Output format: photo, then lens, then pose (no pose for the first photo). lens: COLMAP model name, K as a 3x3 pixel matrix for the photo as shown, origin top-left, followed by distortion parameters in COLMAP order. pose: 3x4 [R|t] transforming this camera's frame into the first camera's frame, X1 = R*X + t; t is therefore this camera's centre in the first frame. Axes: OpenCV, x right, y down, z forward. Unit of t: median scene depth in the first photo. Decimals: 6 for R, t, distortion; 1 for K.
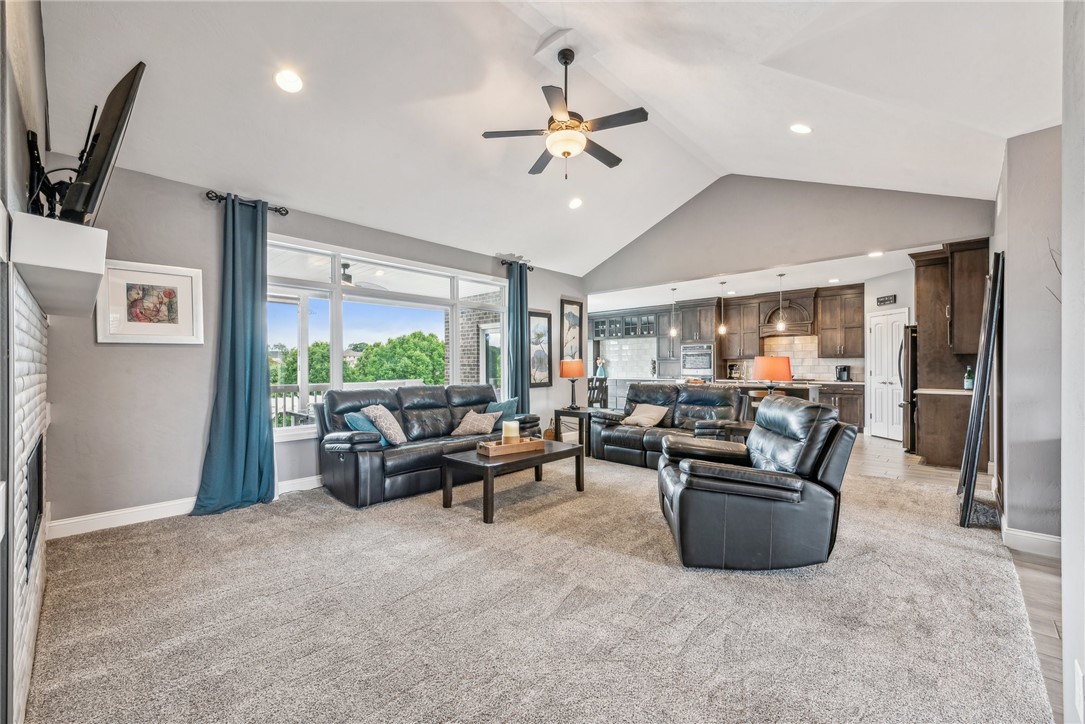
lens RADIAL K [[434.3, 0, 543.3], [0, 434.3, 365.5], [0, 0, 1]] dist [0.003481, -0.000189]
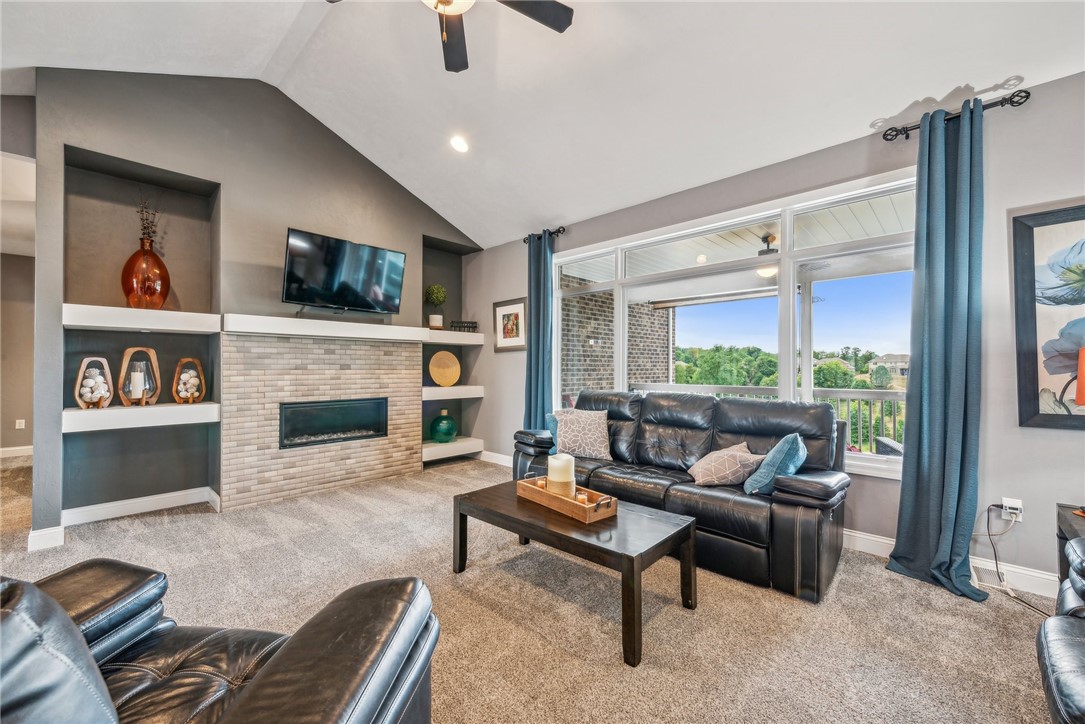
lens RADIAL K [[434.3, 0, 543.3], [0, 434.3, 365.5], [0, 0, 1]] dist [0.003481, -0.000189]
pose [[0.004785, -0.002064, -0.999986, 0.319936], [0.001905, 0.999996, -0.002055, 0.000820], [0.999987, -0.001895, 0.004789, 0.572033]]
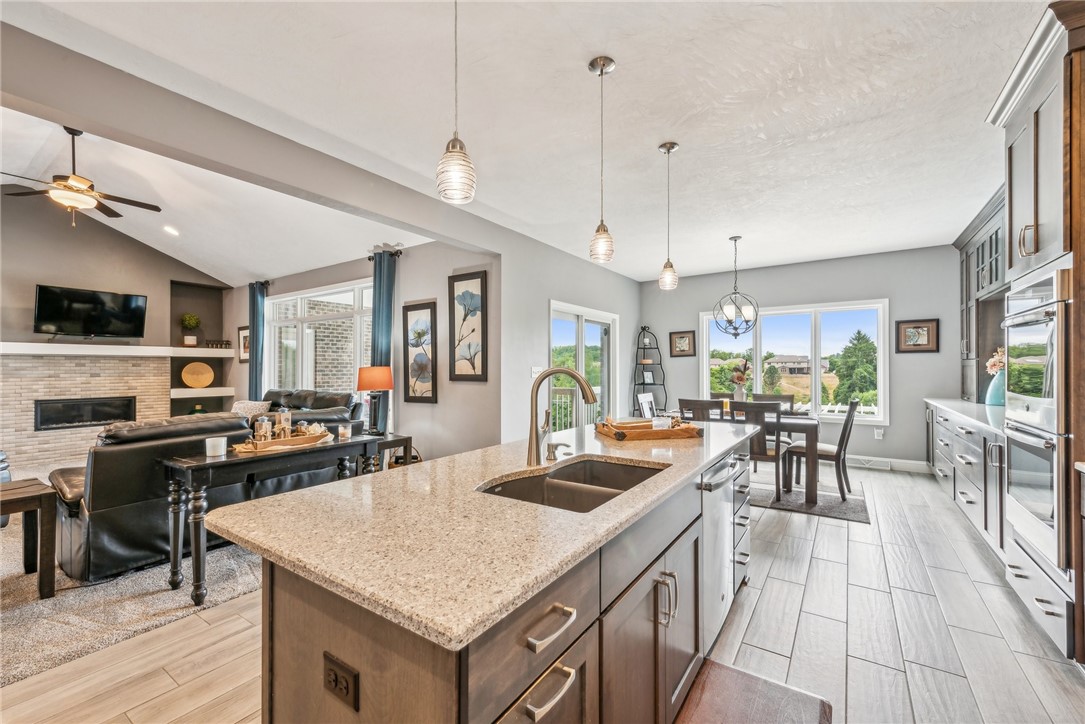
lens RADIAL K [[446.0, 0, 548.1], [0, 446.0, 364.6], [0, 0, 1]] dist [0.003286, -0.000016]
pose [[0.169231, -0.005736, -0.985560, 0.787328], [0.005940, 0.999971, -0.004800, -0.011364], [0.985559, -0.005042, 0.169260, 1.078473]]
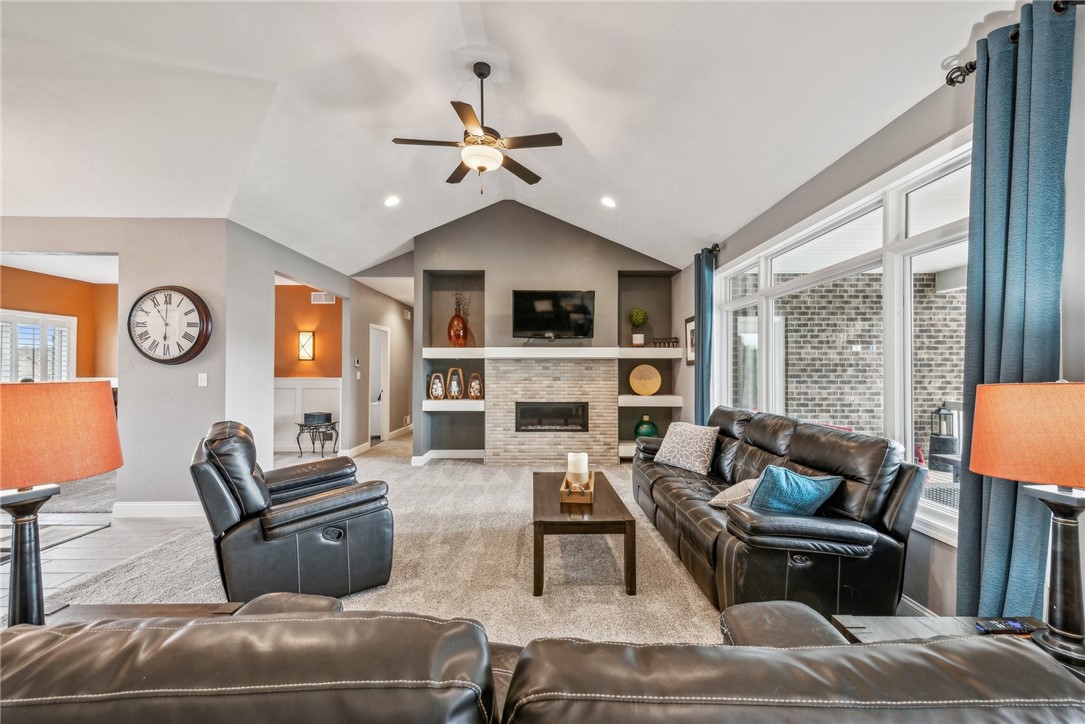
lens RADIAL K [[434.3, 0, 543.3], [0, 434.3, 365.5], [0, 0, 1]] dist [0.003481, -0.000189]
pose [[-0.723043, -0.004868, -0.690786, 0.317143], [0.002387, 0.999952, -0.009546, -0.017933], [0.690799, -0.008551, -0.722996, 0.914696]]
